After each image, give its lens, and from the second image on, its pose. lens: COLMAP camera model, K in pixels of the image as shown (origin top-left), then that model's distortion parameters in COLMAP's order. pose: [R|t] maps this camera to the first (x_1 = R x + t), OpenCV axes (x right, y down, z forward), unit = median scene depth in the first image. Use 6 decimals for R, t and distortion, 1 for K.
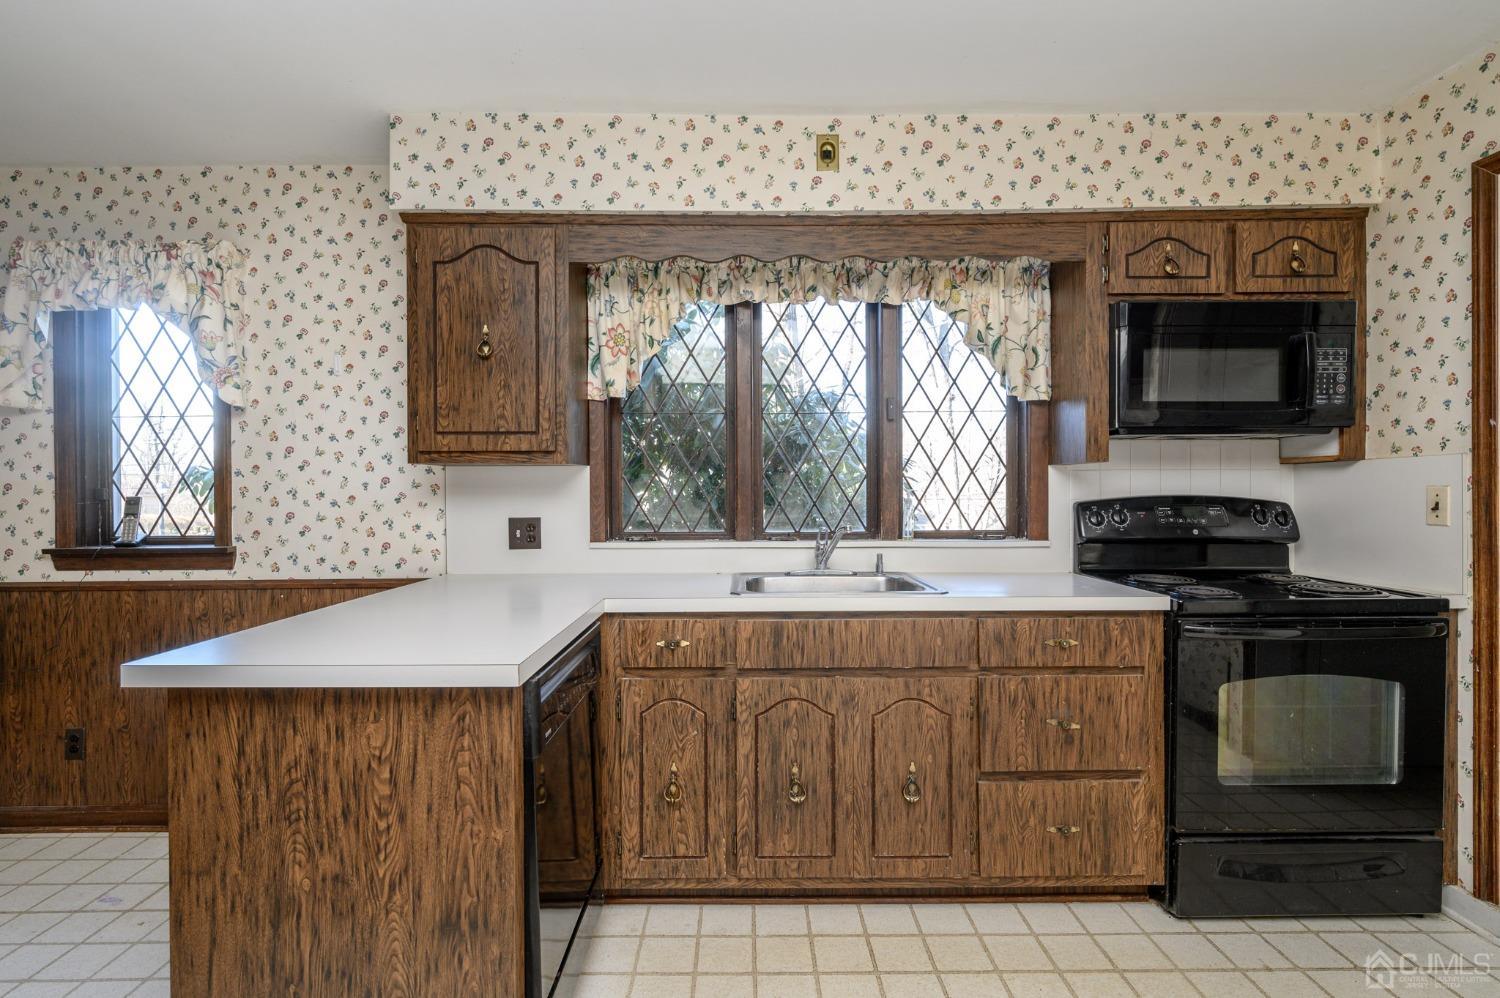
lens RADIAL K [[725.6, 0, 752.7], [0, 725.6, 500.0], [0, 0, 1]] dist [-0.004743, 0.001153]
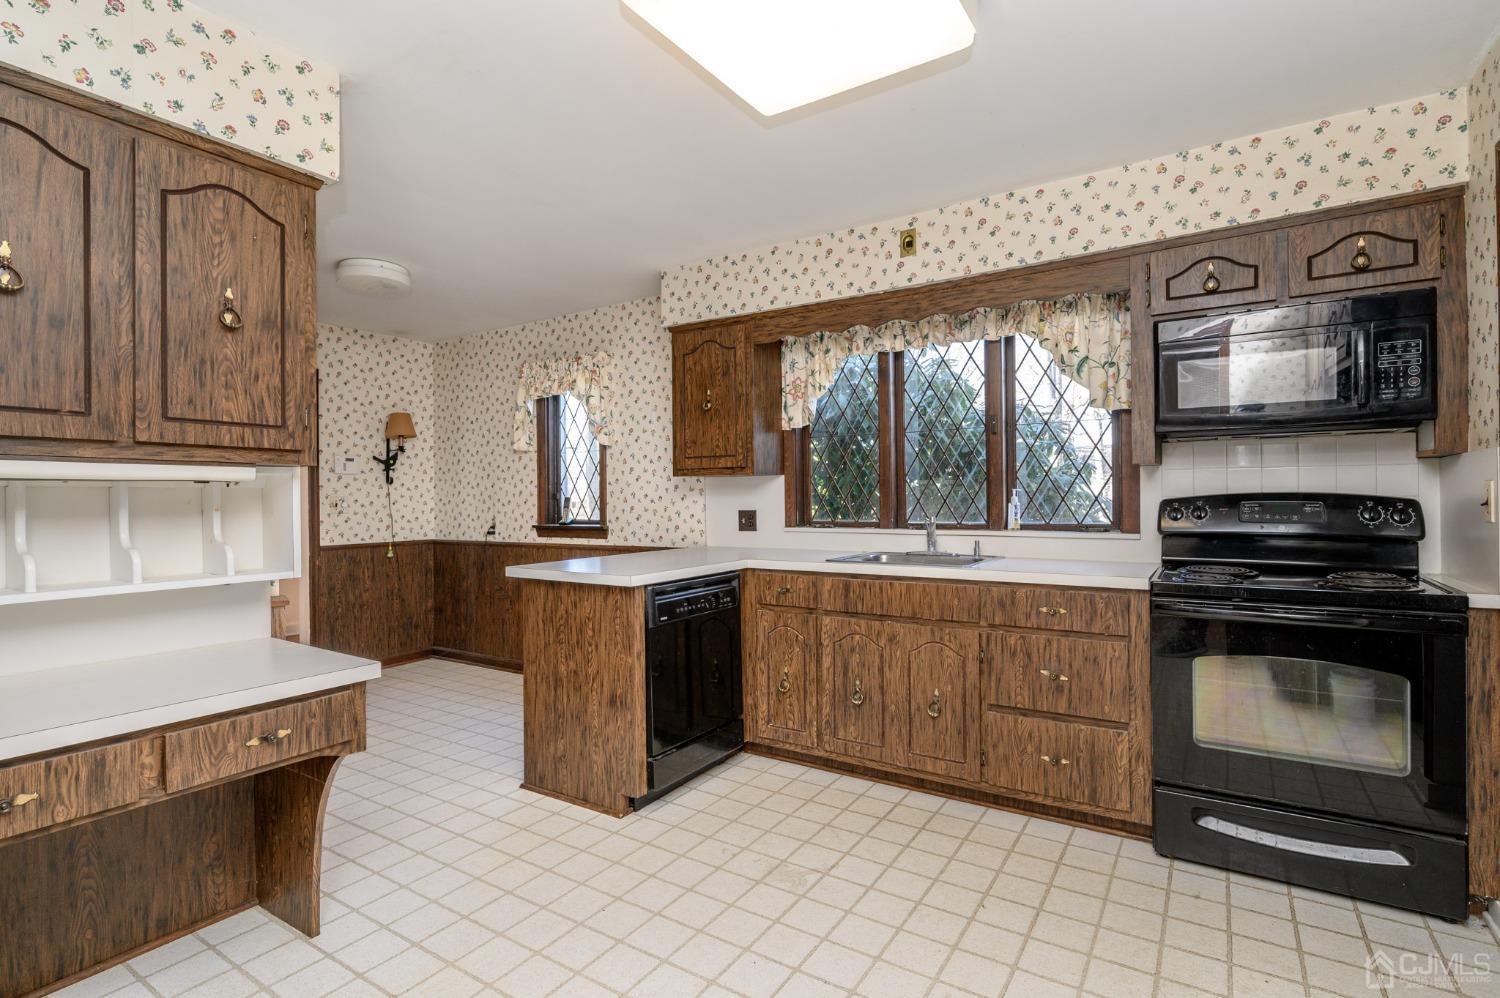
lens RADIAL K [[725.6, 0, 753.8], [0, 725.6, 497.7], [0, 0, 1]] dist [-0.004743, 0.001153]
pose [[0.836434, -0.003358, -0.548057, 0.554964], [0.000822, 0.999988, -0.004872, 0.006018], [0.548067, 0.003625, 0.836427, -0.273372]]
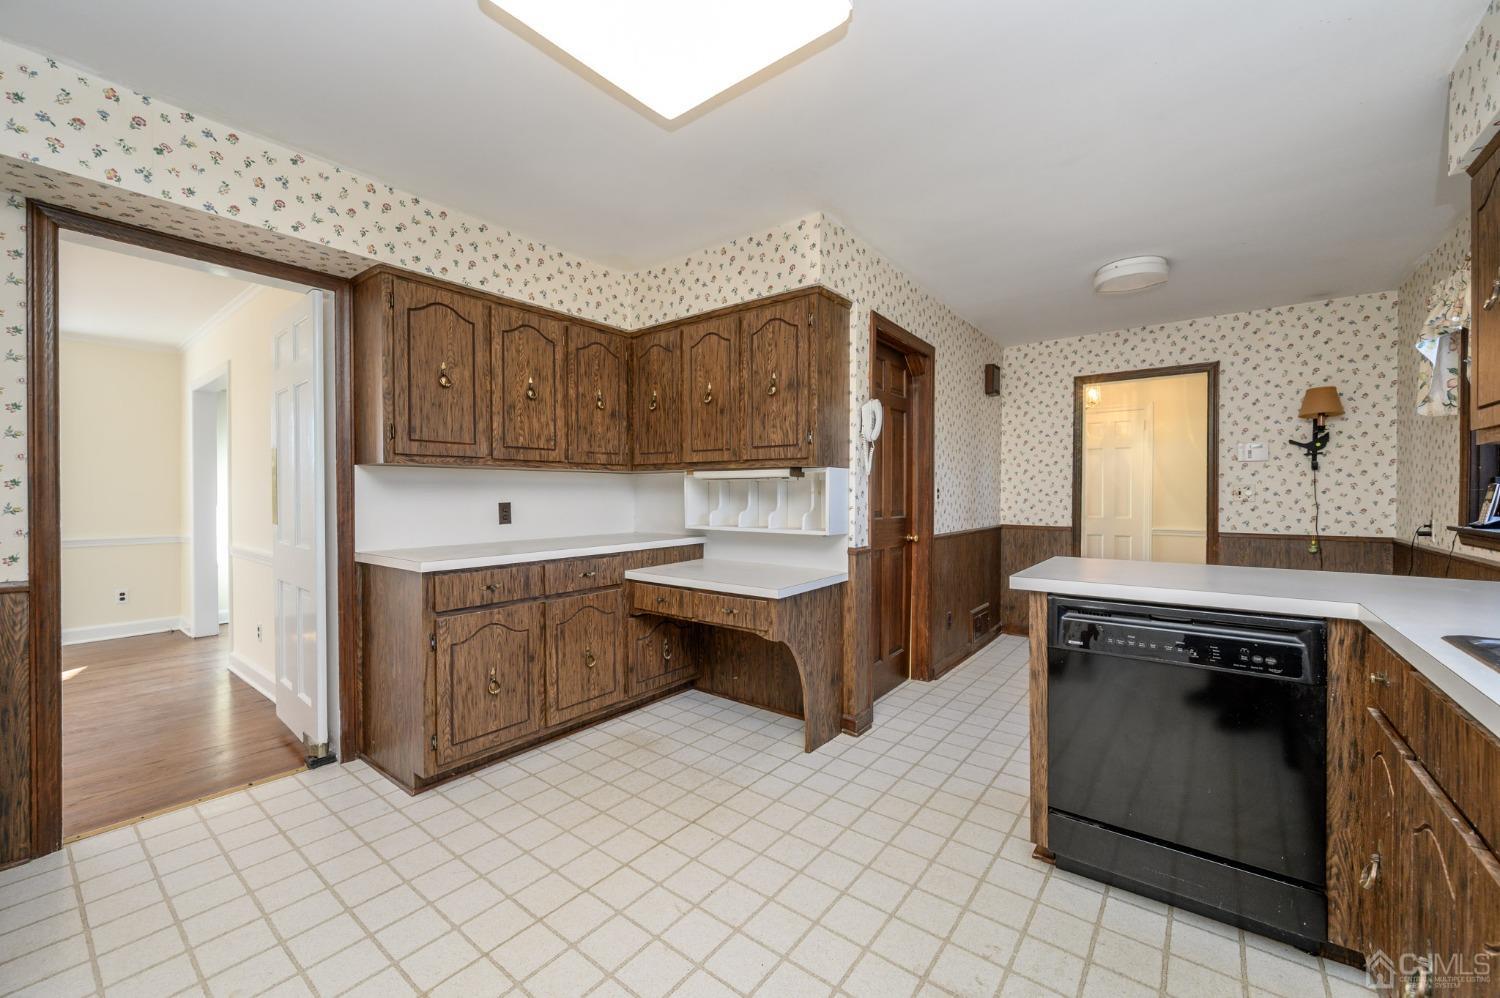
lens RADIAL K [[589.2, 0, 747.3], [0, 589.2, 499.6], [0, 0, 1]] dist [-0.001233, 0.000289]
pose [[-0.623156, 0.014642, -0.781961, 0.609440], [-0.002683, 0.999779, 0.020858, 0.004008], [0.782093, 0.015096, -0.622979, 0.706608]]
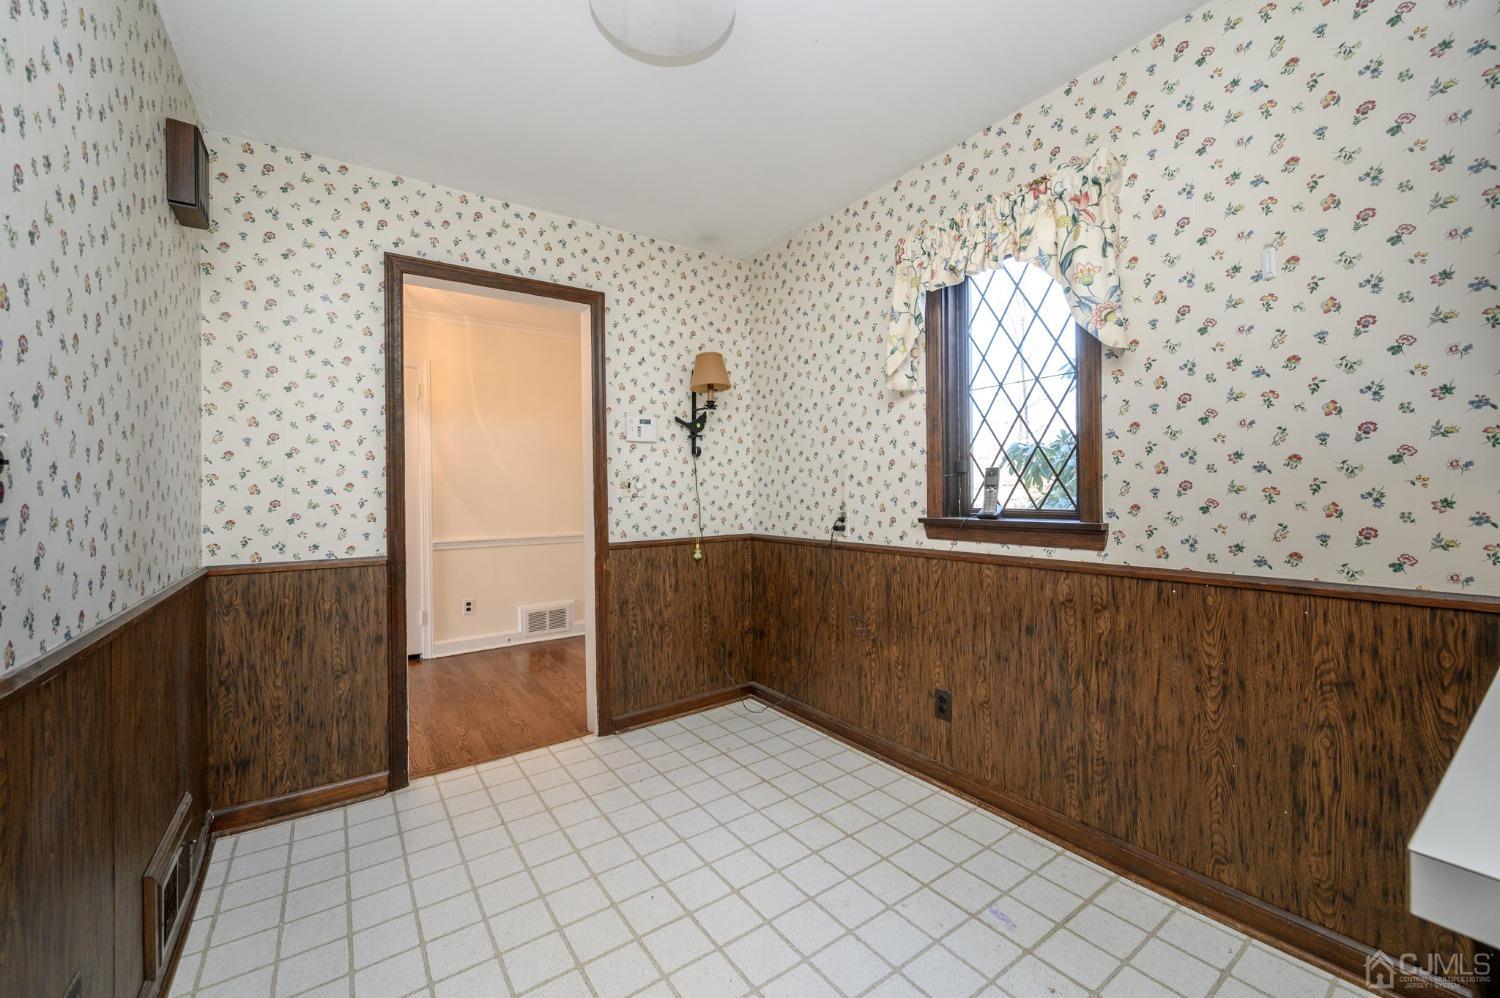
lens RADIAL K [[589.2, 0, 739.5], [0, 589.2, 494.3], [0, 0, 1]] dist [-0.001233, 0.000289]
pose [[0.562561, 0.002569, -0.826751, -0.416818], [0.003864, 0.999976, 0.005737, 0.027095], [0.826746, -0.006422, 0.562538, 0.290475]]
